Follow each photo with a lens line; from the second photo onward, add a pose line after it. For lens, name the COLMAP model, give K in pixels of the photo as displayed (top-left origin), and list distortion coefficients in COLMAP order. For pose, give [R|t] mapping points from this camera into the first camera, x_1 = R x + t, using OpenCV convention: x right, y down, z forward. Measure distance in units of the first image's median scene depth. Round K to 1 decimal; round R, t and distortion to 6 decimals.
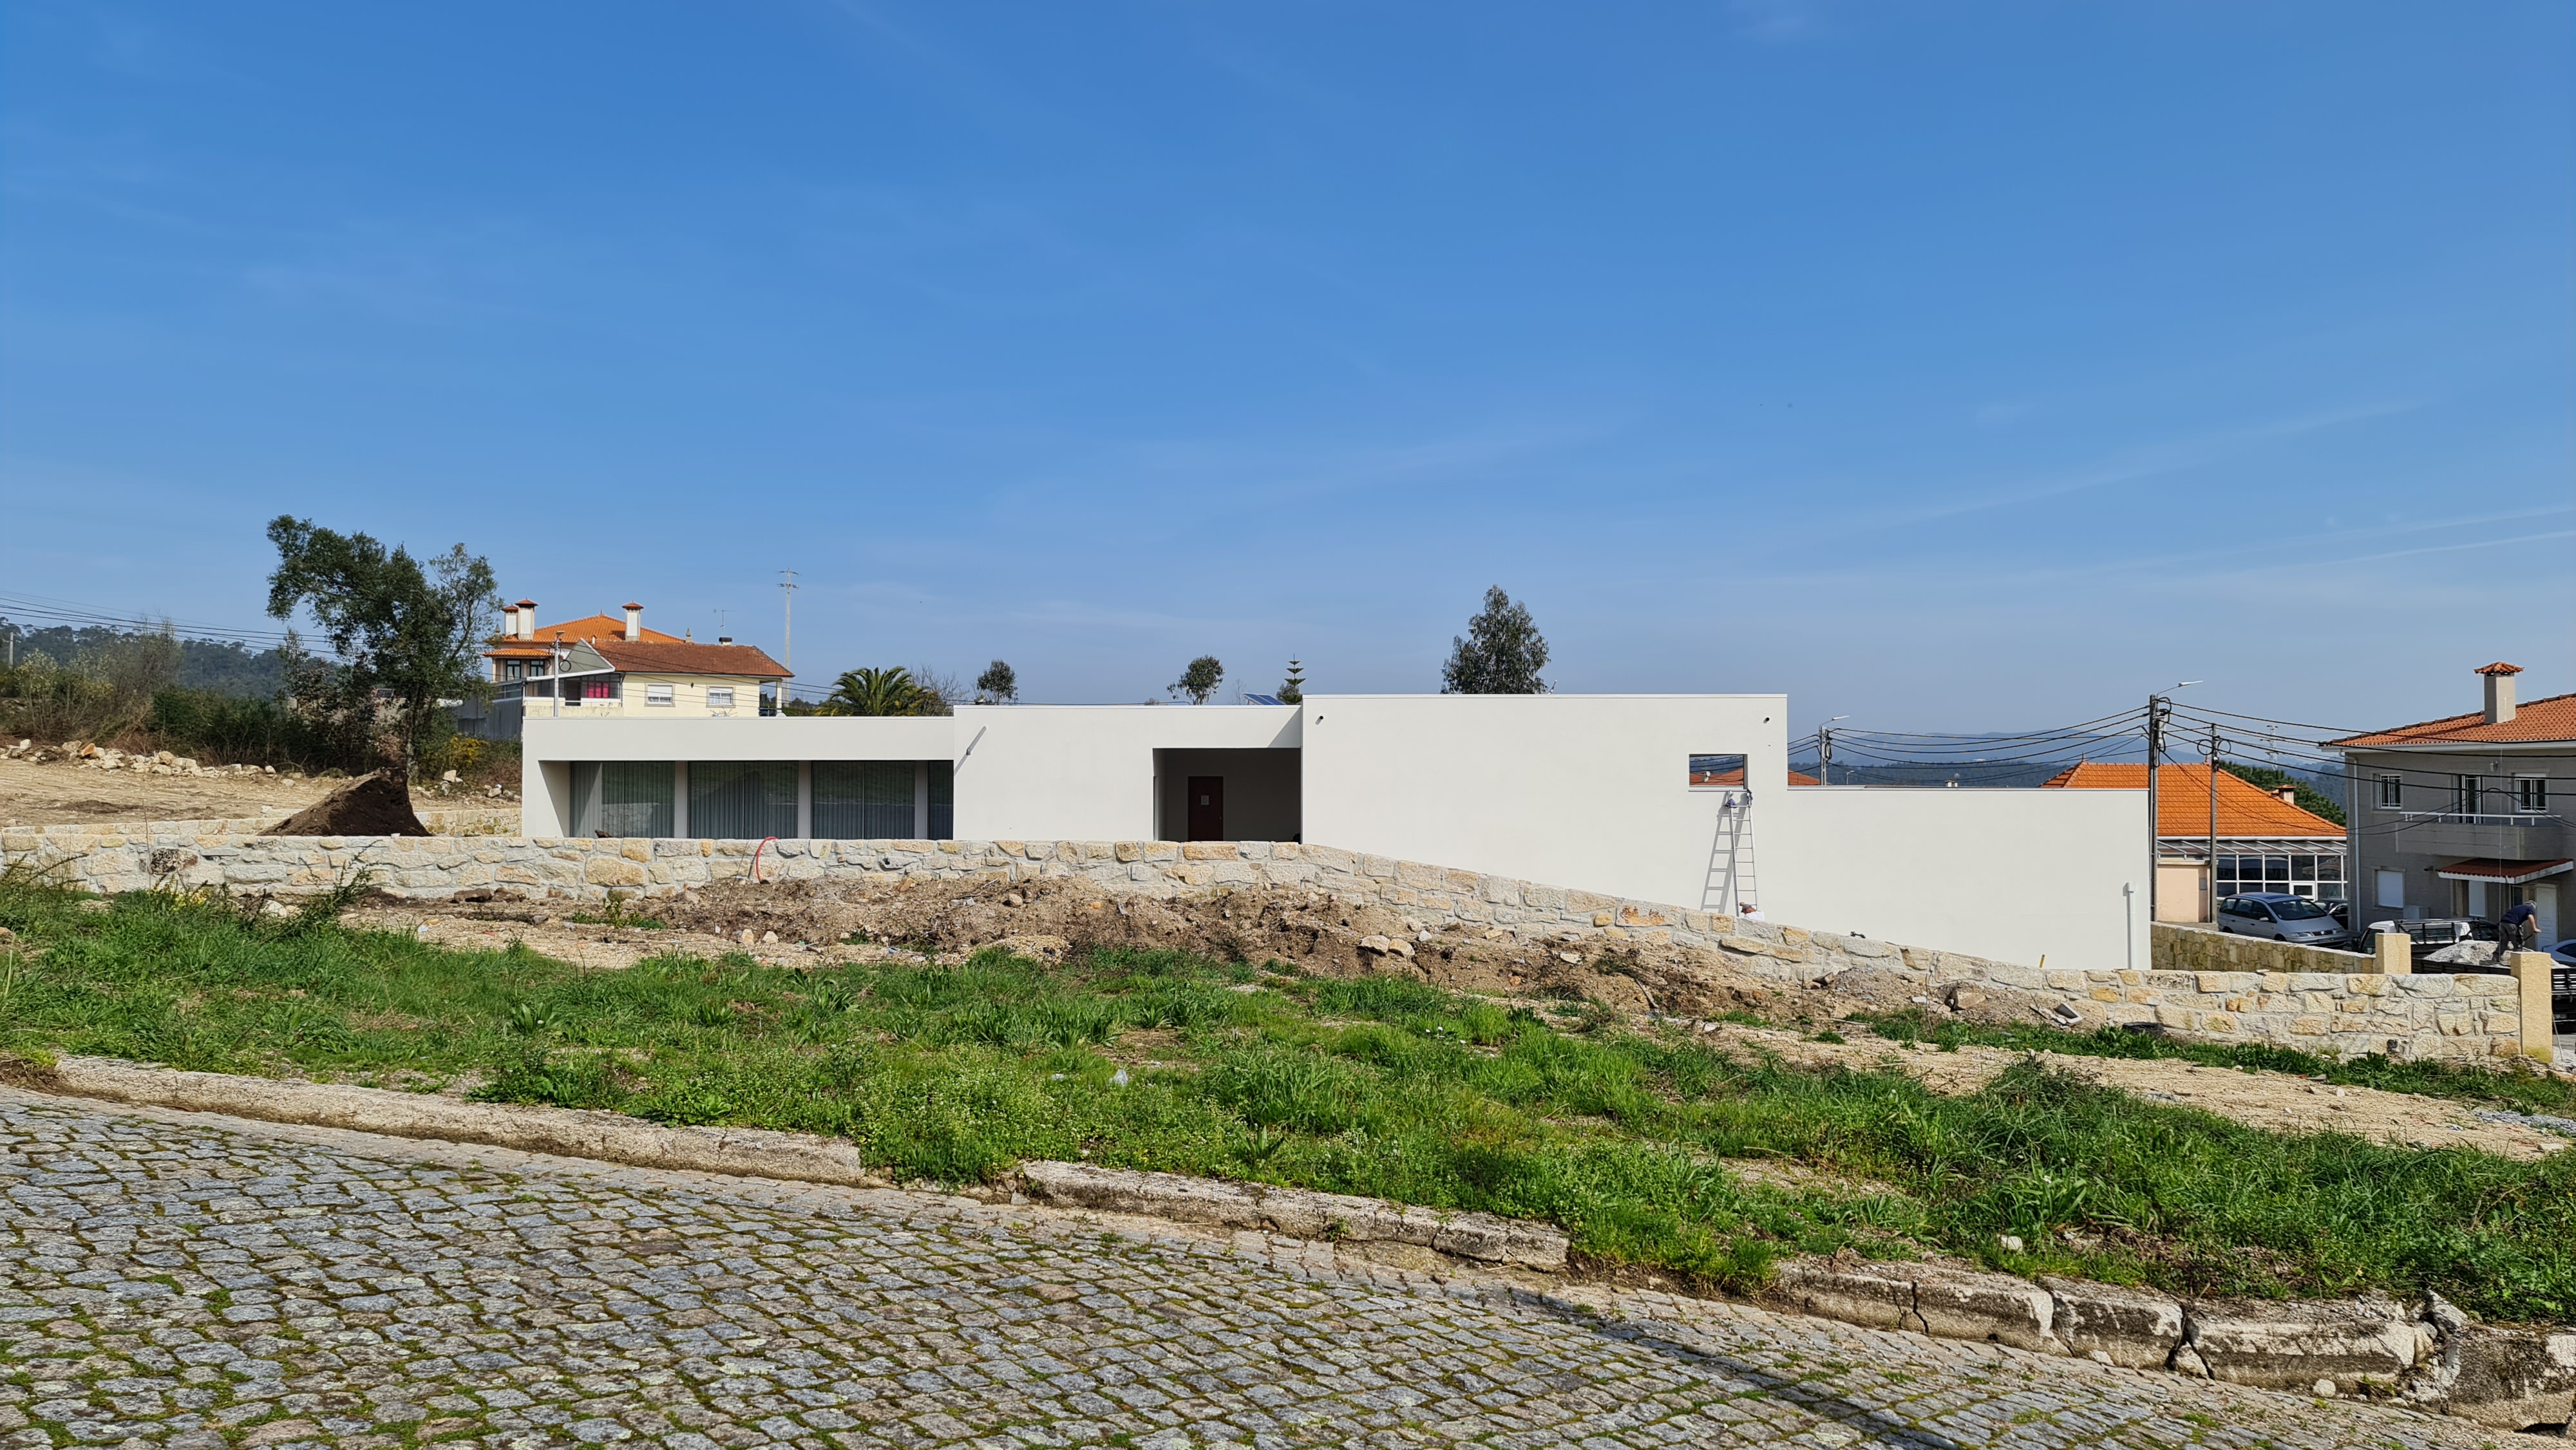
lens RADIAL K [[1880.4, 0, 1303.6], [0, 1880.4, 704.2], [0, 0, 1]] dist [0.095213, -0.001327]
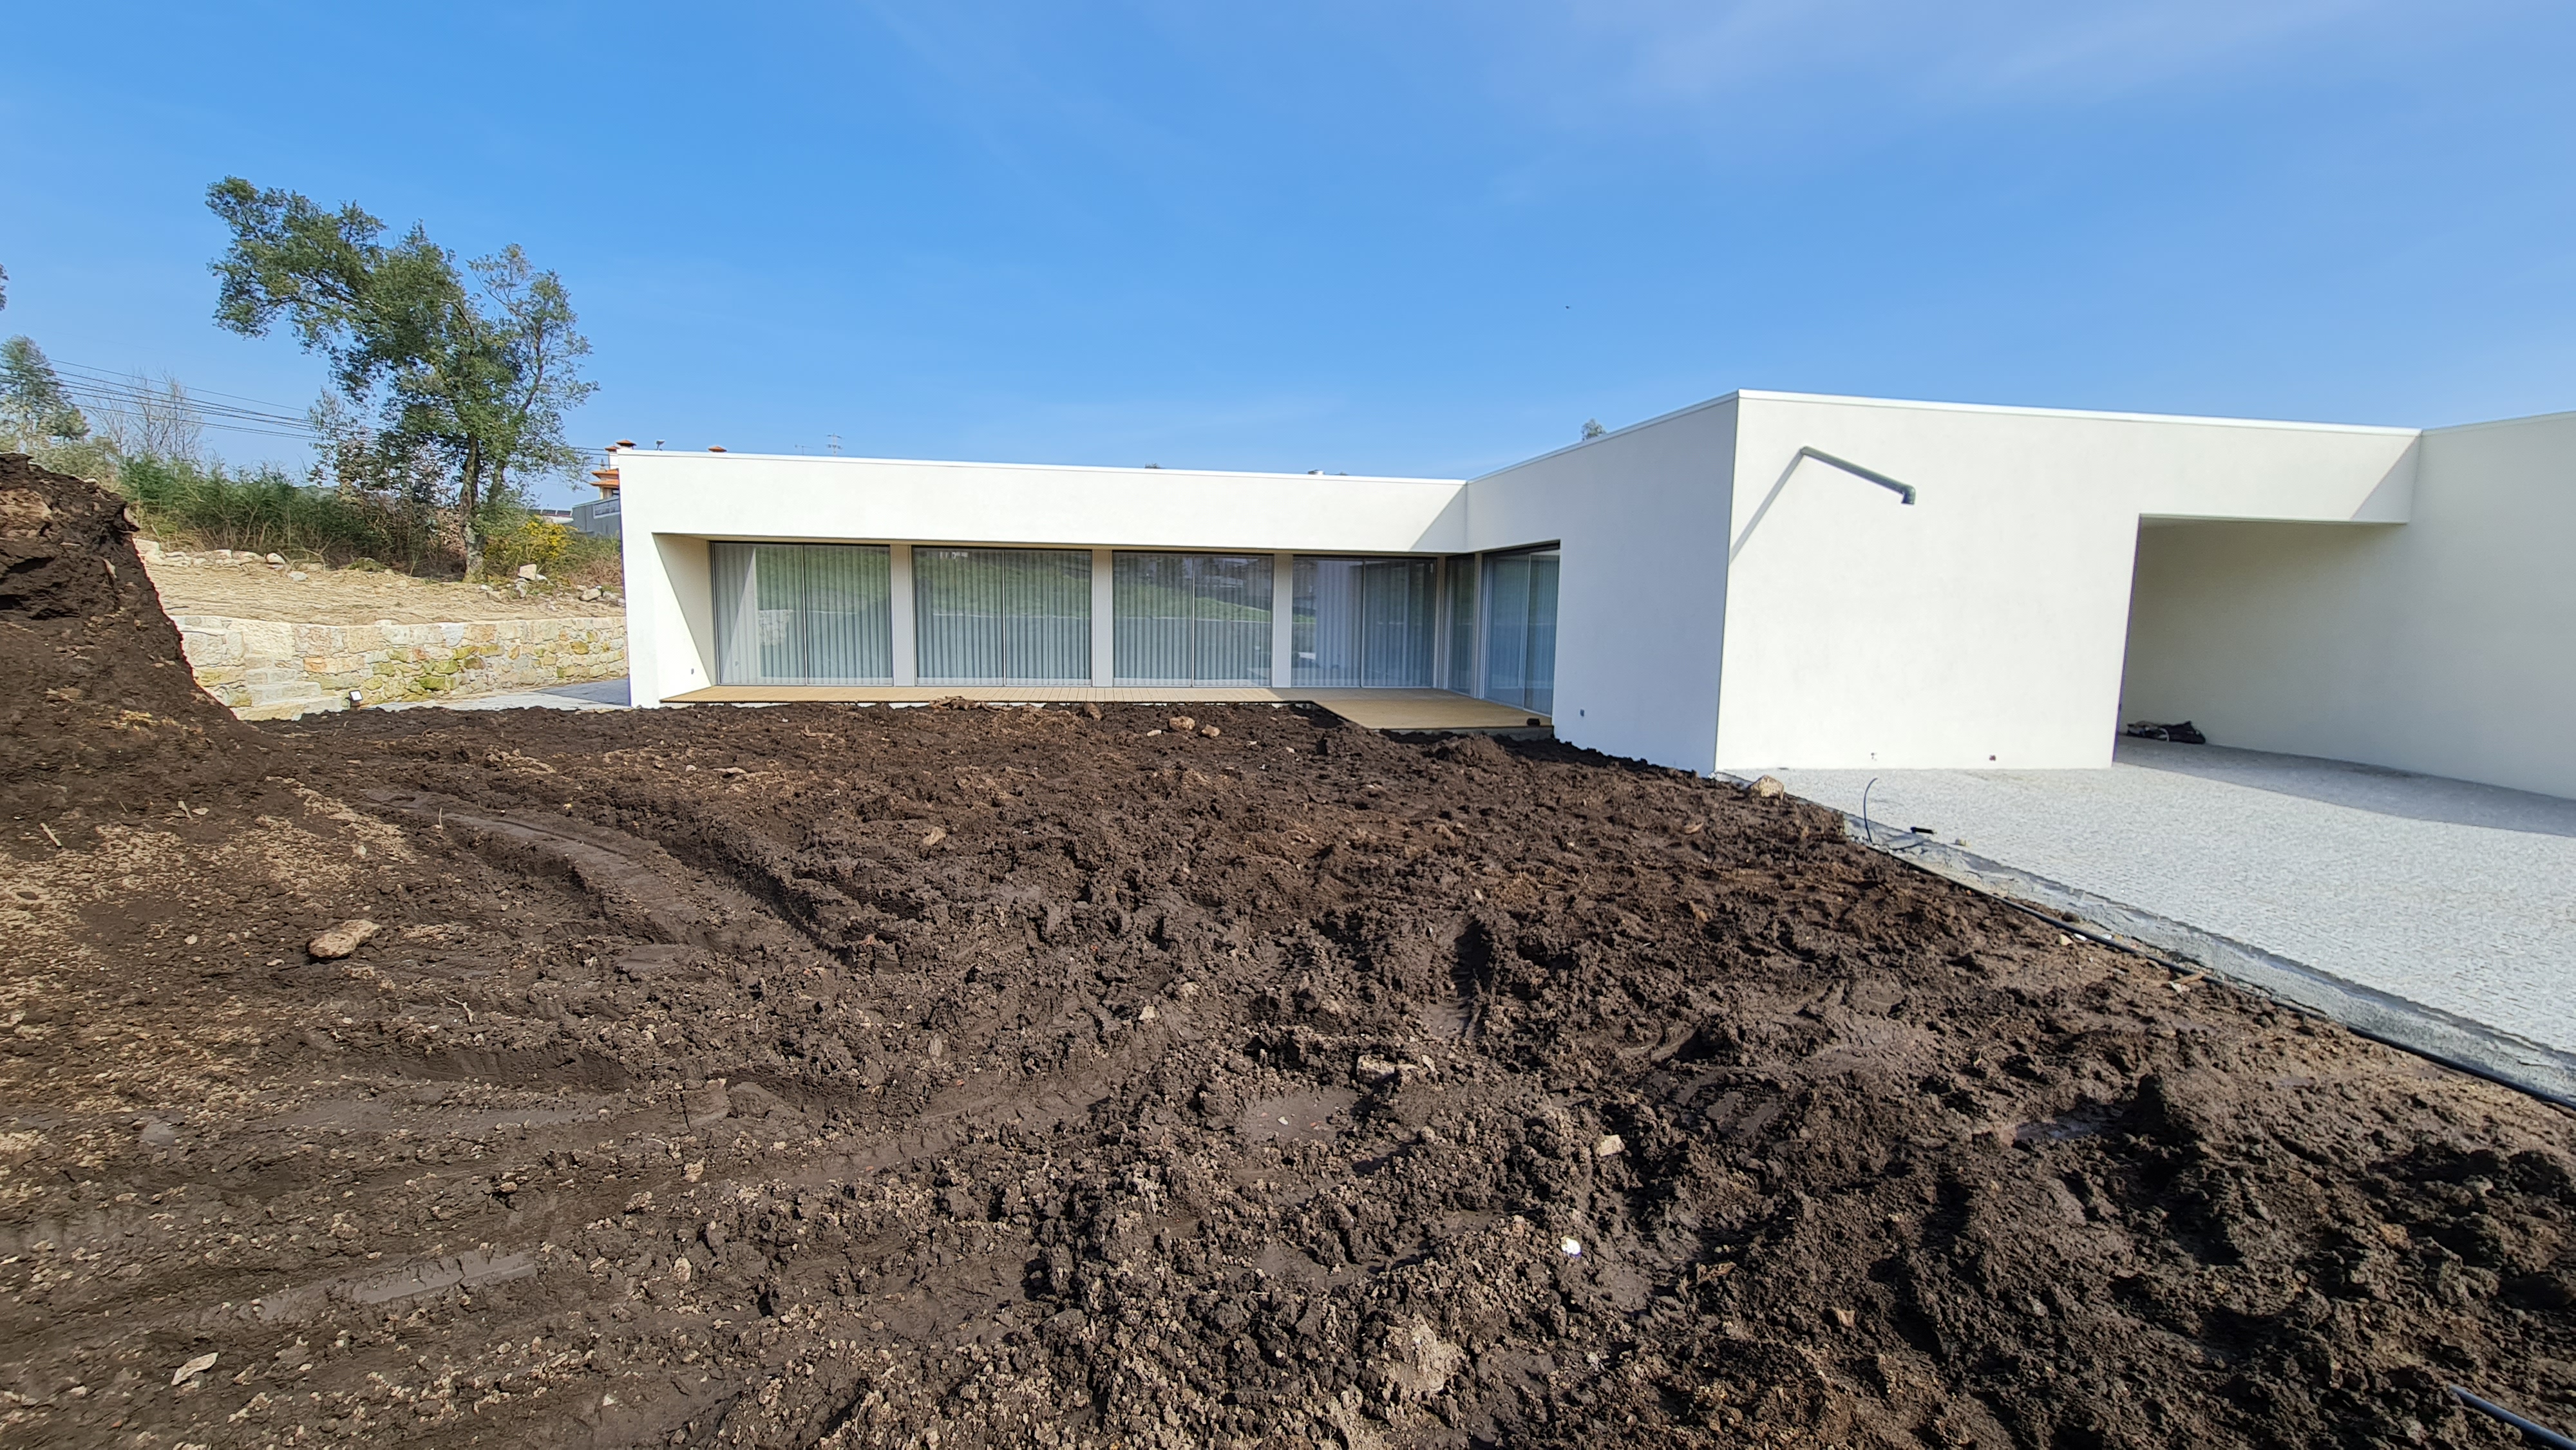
lens RADIAL K [[1057.6, 0, 1288.0], [0, 1057.6, 725.0], [0, 0, 1]] dist [-0.001245, 0.000377]
pose [[0.986736, -0.002017, 0.162322, -0.317238], [-0.022872, 0.988221, 0.151315, 0.039568], [-0.160716, -0.153020, 0.975067, 0.781401]]
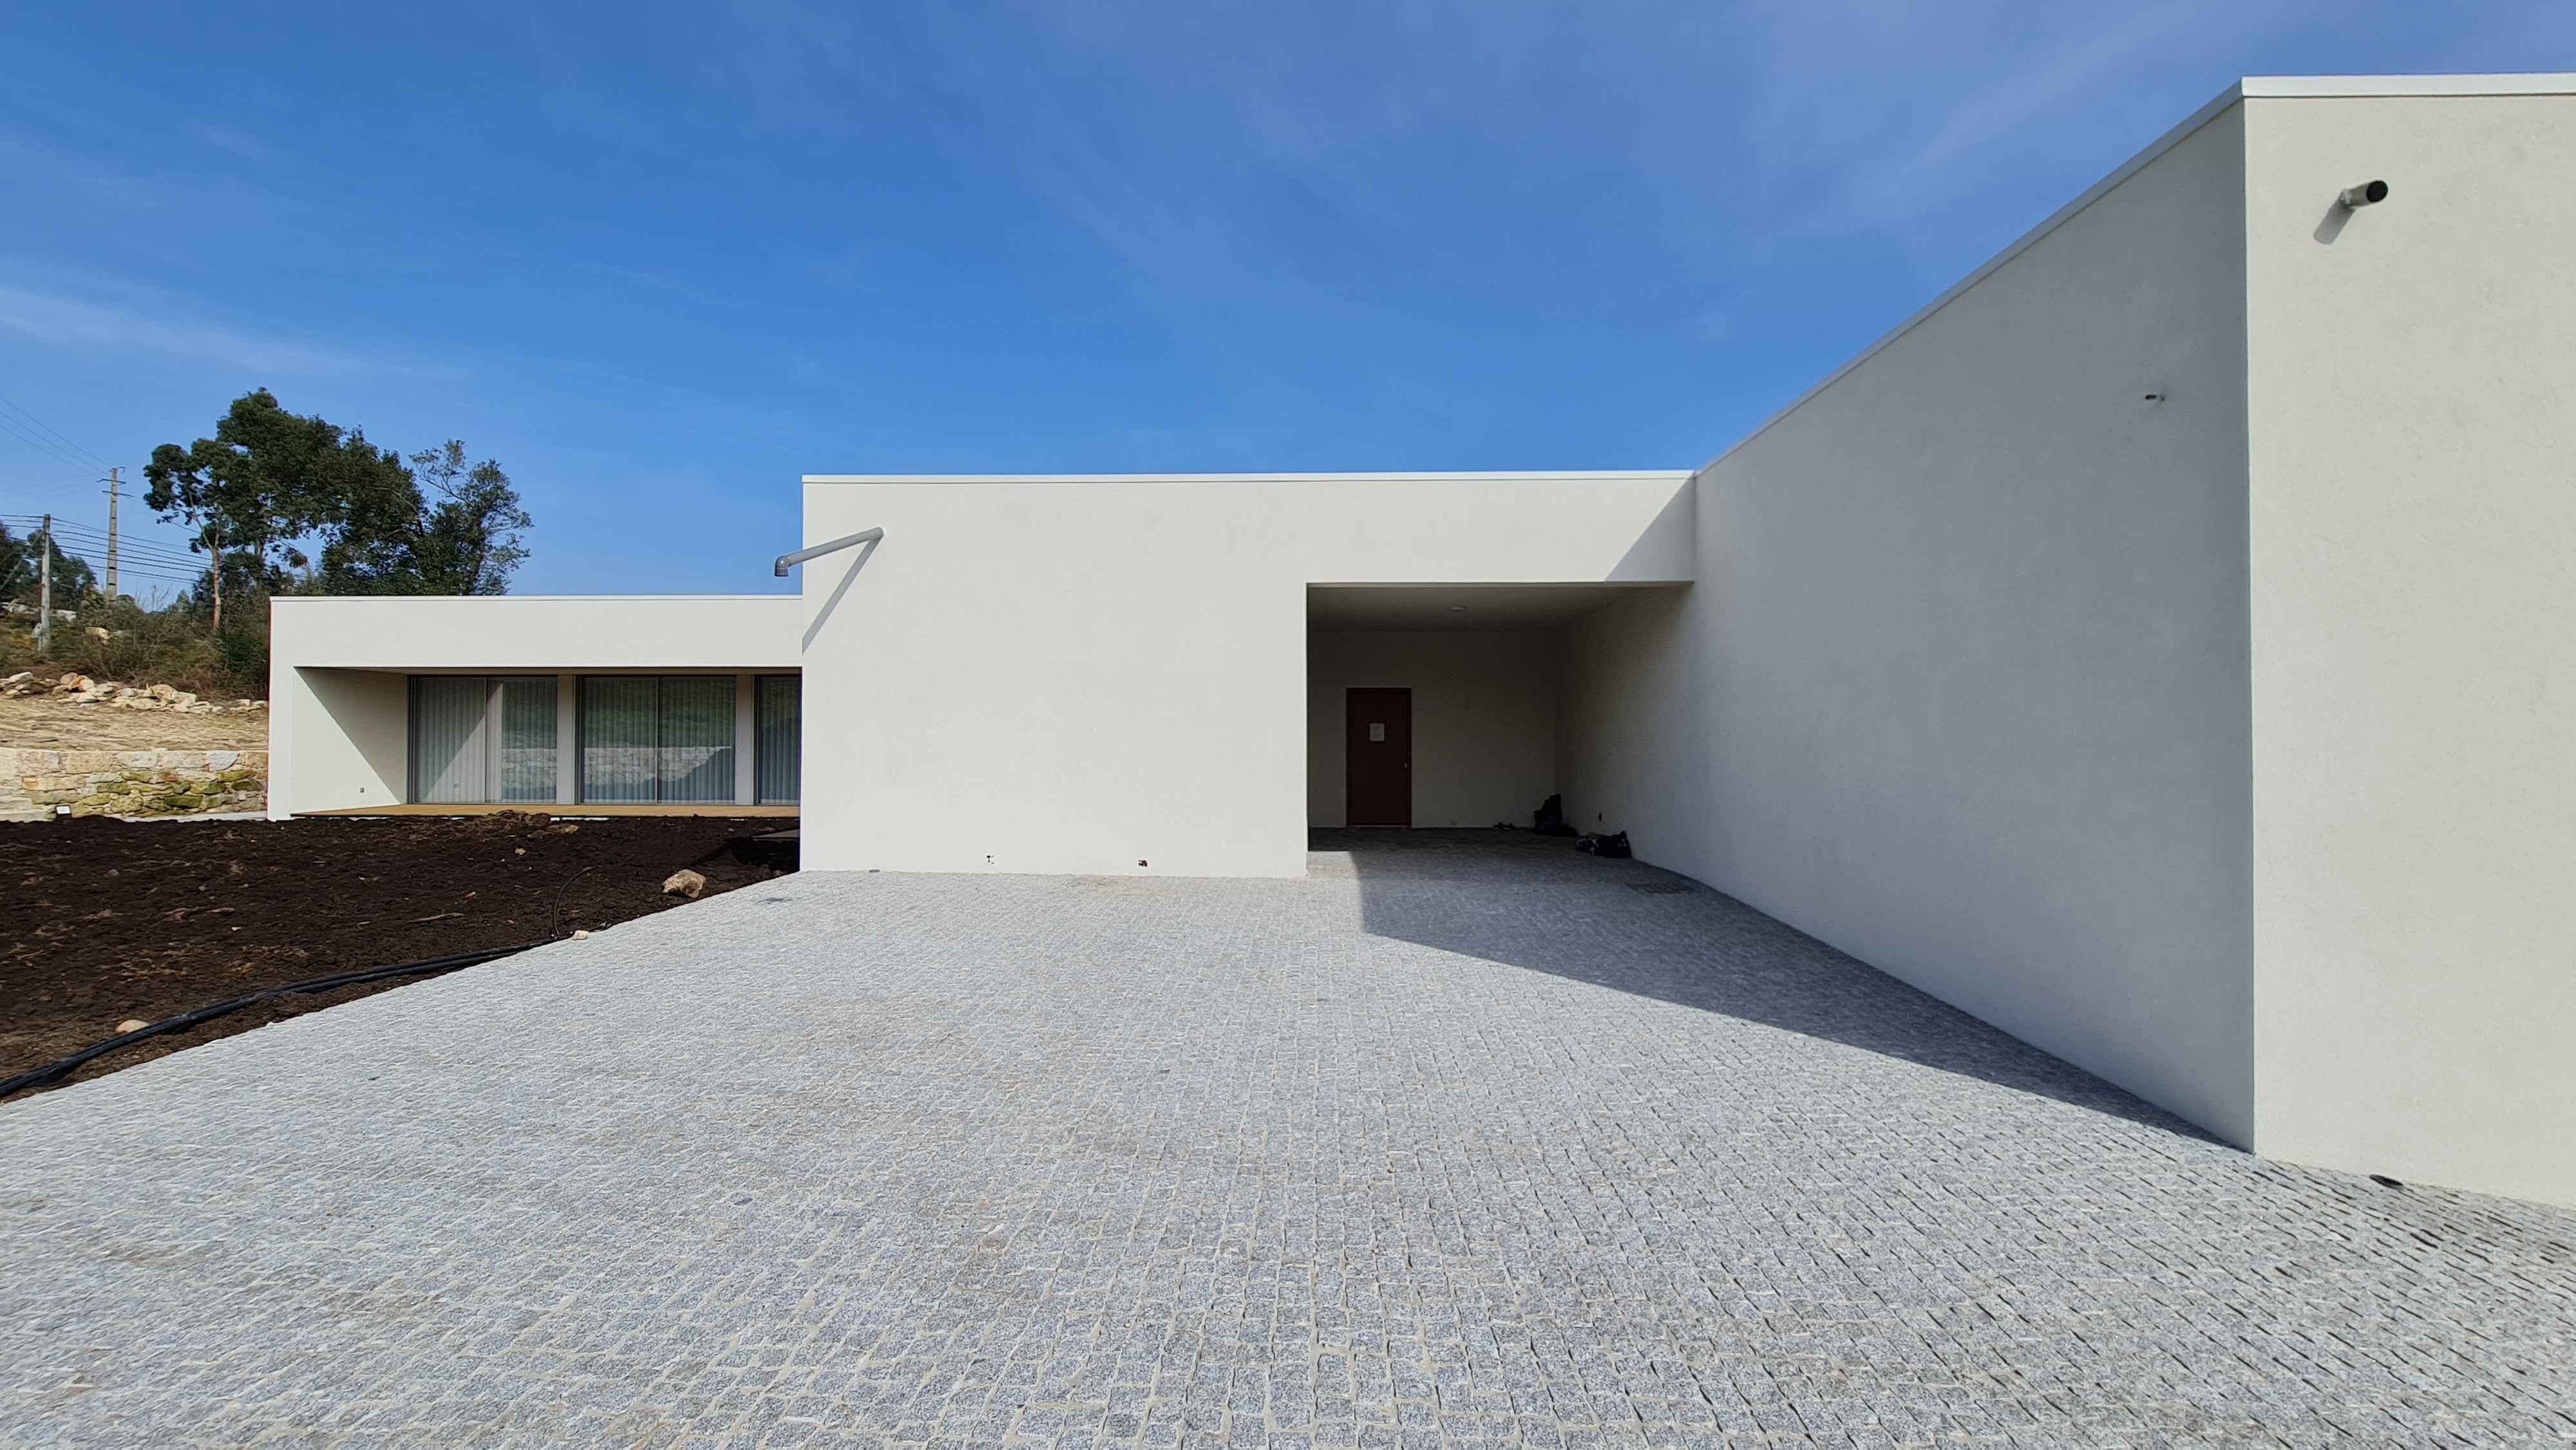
lens RADIAL K [[1057.6, 0, 1288.0], [0, 1057.6, 725.0], [0, 0, 1]] dist [-0.001245, 0.000377]
pose [[0.999378, 0.001813, -0.035219, -0.076024], [-0.001125, 0.999809, 0.019532, 0.048438], [0.035248, -0.019480, 0.999189, 0.780613]]
